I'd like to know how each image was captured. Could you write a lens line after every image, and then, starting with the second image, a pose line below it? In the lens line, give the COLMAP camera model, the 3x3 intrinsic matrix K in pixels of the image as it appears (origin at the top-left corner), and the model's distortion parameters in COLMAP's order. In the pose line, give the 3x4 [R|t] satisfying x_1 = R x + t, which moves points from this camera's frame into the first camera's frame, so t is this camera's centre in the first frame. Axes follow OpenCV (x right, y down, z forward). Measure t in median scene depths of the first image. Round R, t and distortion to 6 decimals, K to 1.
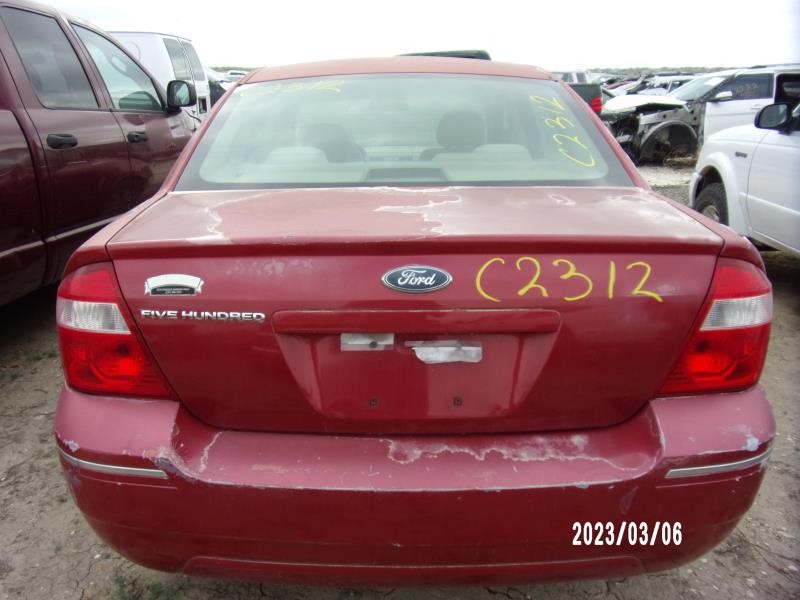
lens RADIAL K [[595.4, 0, 400.9], [0, 595.4, 290.6], [0, 0, 1]] dist [-0.025966, -0.010995]
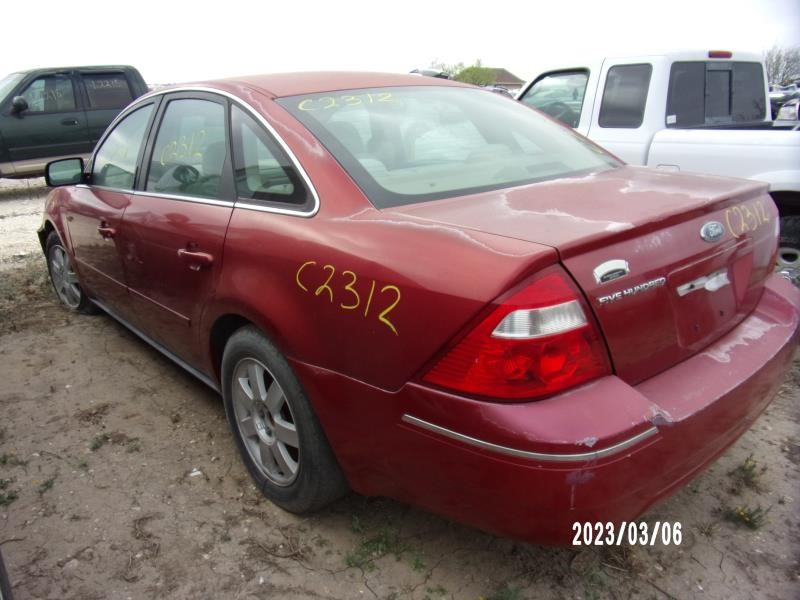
lens RADIAL K [[595.4, 0, 400.9], [0, 595.4, 290.6], [0, 0, 1]] dist [-0.025966, -0.010995]
pose [[0.768048, -0.217620, 0.602282, -1.367538], [0.240384, 0.969688, 0.043827, -0.117044], [-0.593564, 0.111118, 0.797079, 0.334829]]
